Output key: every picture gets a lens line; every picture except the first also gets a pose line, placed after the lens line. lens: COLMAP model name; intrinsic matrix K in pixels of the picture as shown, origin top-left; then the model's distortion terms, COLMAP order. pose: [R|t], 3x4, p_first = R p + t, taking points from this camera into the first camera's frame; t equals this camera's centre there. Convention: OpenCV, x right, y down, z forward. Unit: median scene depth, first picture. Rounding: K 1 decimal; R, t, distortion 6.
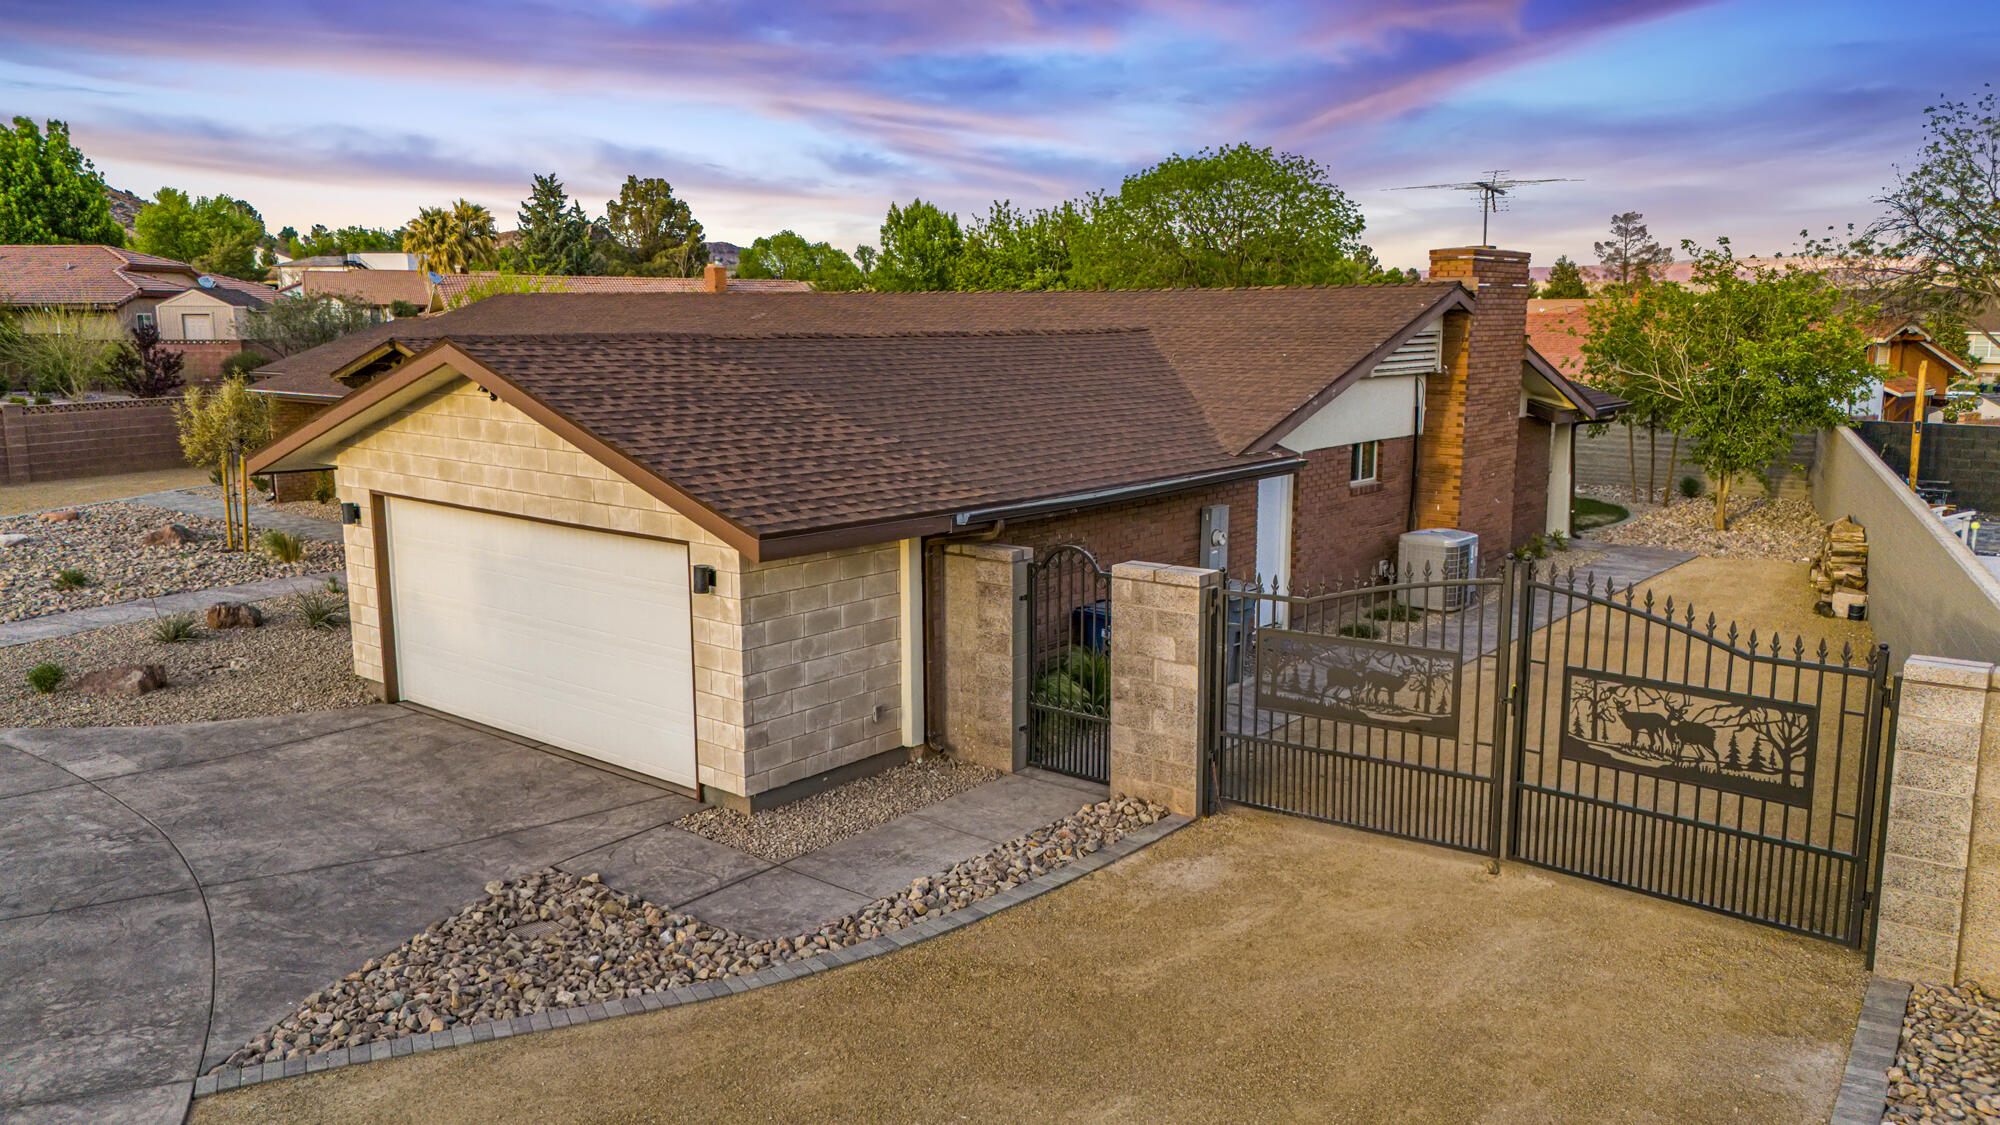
lens RADIAL K [[1484.7, 0, 994.9], [0, 1484.7, 570.5], [0, 0, 1]] dist [0.071741, -0.080023]
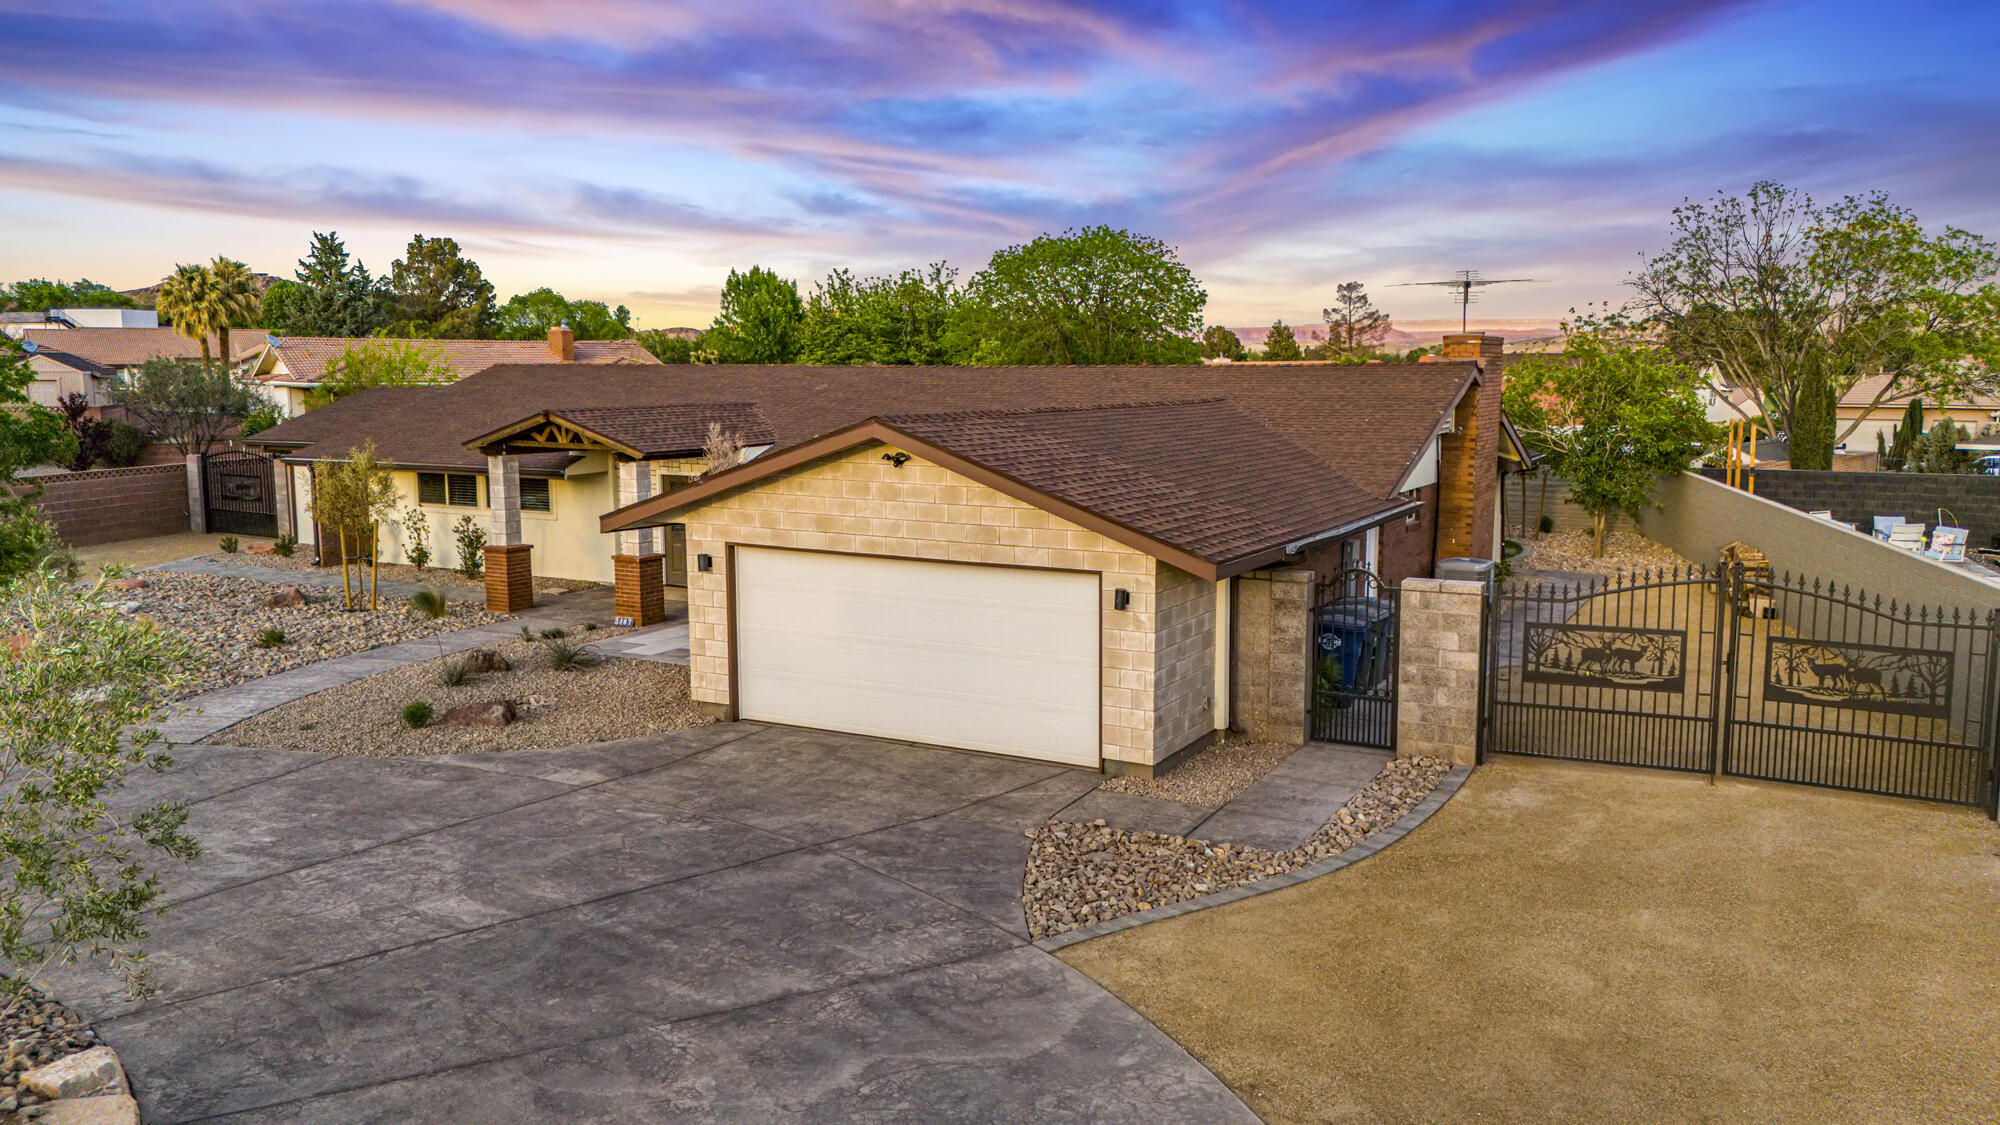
lens RADIAL K [[1484.7, 0, 1001.7], [0, 1484.7, 559.4], [0, 0, 1]] dist [0.071741, -0.080023]
pose [[0.982103, -0.025281, 0.186639, -0.506443], [0.033502, 0.998596, -0.041026, 0.019303], [-0.185340, 0.046544, 0.981572, -0.248545]]
